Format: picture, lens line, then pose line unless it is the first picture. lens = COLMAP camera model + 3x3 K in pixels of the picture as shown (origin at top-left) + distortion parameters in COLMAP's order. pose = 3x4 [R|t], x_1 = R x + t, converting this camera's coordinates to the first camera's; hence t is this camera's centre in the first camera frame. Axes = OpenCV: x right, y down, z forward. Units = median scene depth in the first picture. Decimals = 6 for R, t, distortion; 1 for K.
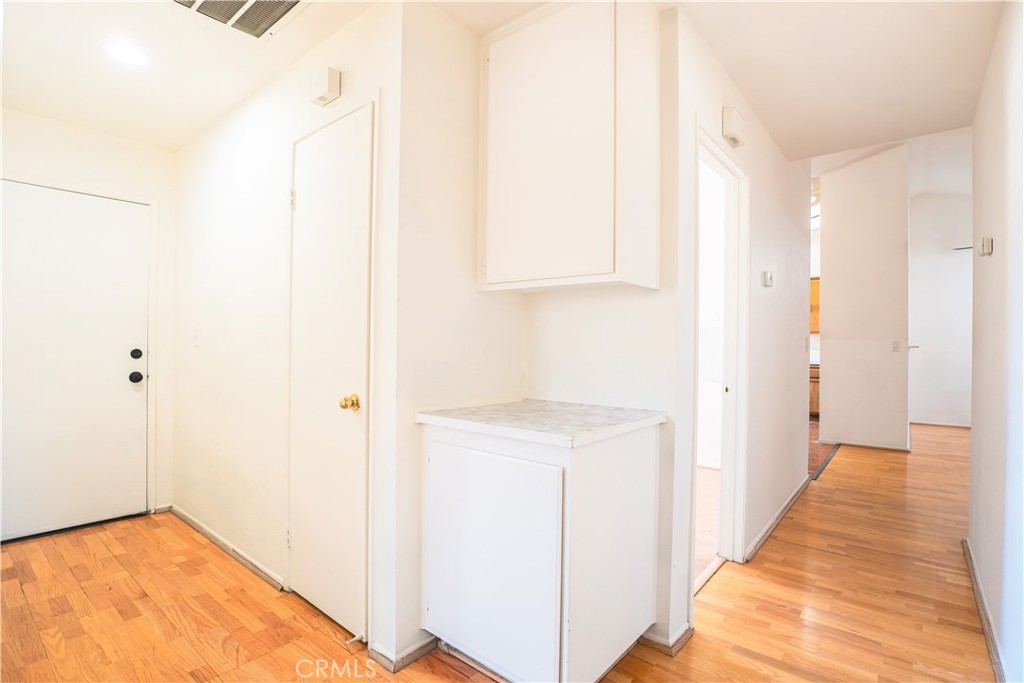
lens RADIAL K [[488.2, 0, 512.0], [0, 488.2, 341.5], [0, 0, 1]] dist [-0.034587, 0.000178]
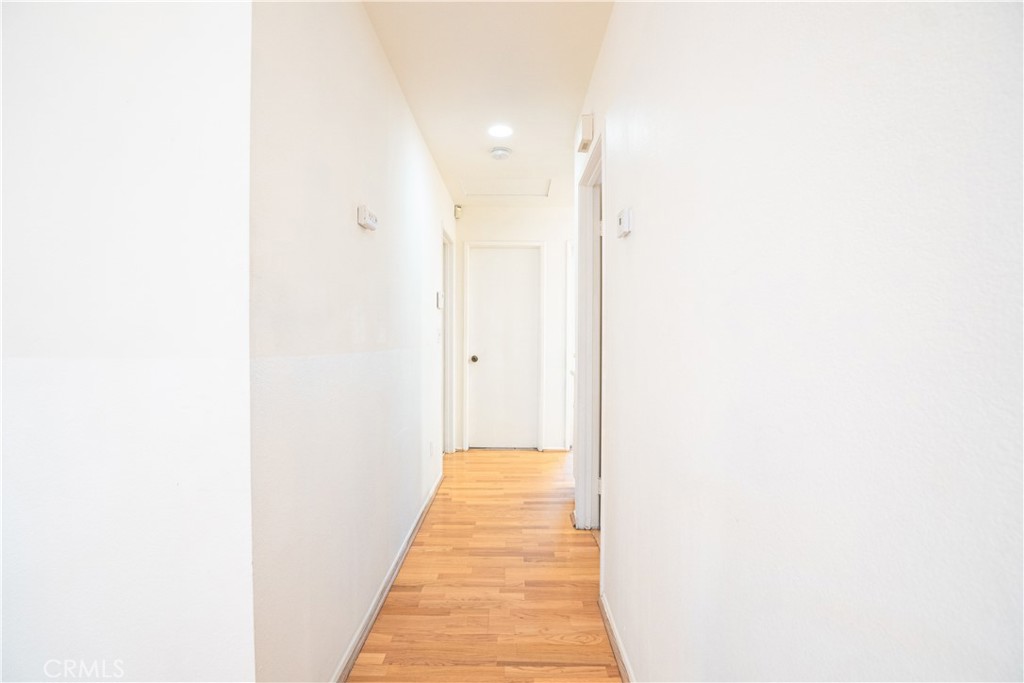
lens RADIAL K [[488.2, 0, 512.0], [0, 488.2, 341.5], [0, 0, 1]] dist [-0.034587, 0.000178]
pose [[-0.767199, -0.004836, -0.641391, 1.339819], [-0.008892, 0.999956, 0.003097, 0.014030], [0.641347, 0.008079, -0.767208, 1.811369]]
